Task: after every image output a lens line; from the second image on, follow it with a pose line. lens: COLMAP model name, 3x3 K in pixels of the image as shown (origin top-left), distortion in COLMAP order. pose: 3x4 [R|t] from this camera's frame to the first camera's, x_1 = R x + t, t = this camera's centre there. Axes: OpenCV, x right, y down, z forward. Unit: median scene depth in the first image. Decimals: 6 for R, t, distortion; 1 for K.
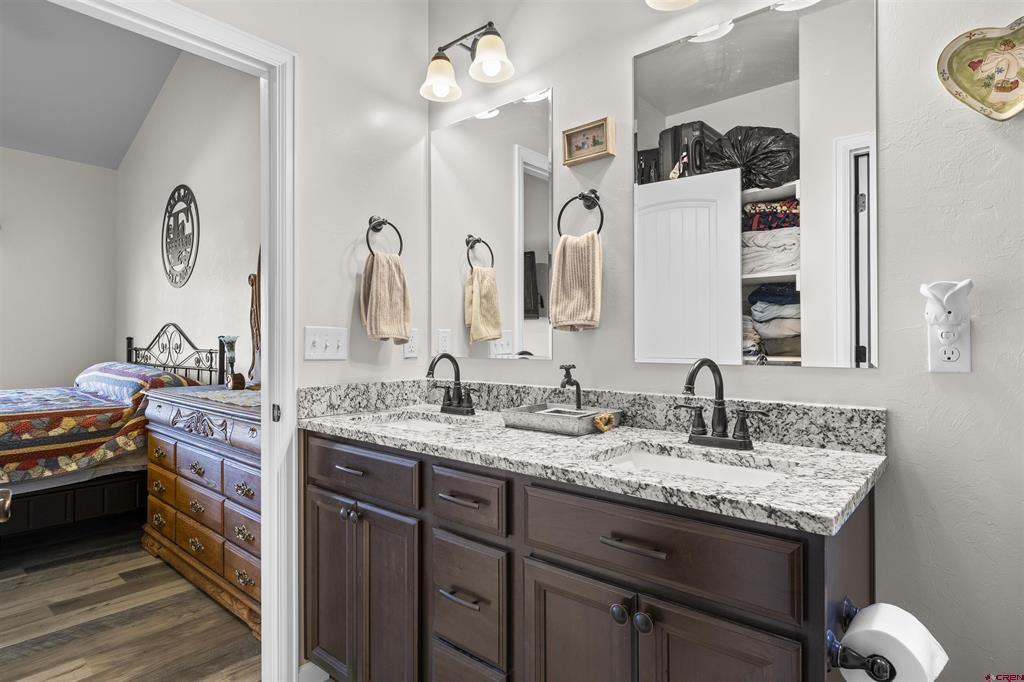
lens RADIAL K [[555.7, 0, 509.7], [0, 555.7, 335.3], [0, 0, 1]] dist [0.001009, -0.001217]
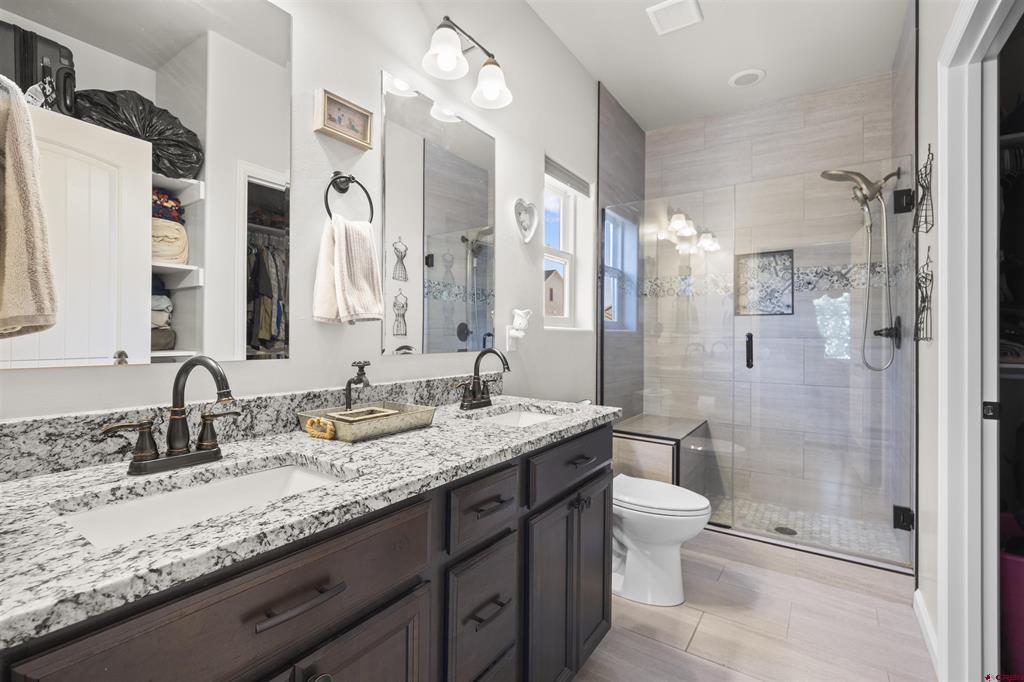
lens RADIAL K [[459.7, 0, 510.4], [0, 459.7, 342.2], [0, 0, 1]] dist [-0.000365, -0.000094]
pose [[-0.119893, -0.010336, 0.992733, -0.731200], [-0.016552, 0.999828, 0.008411, 0.012336], [-0.992649, -0.015423, -0.120044, 0.917610]]
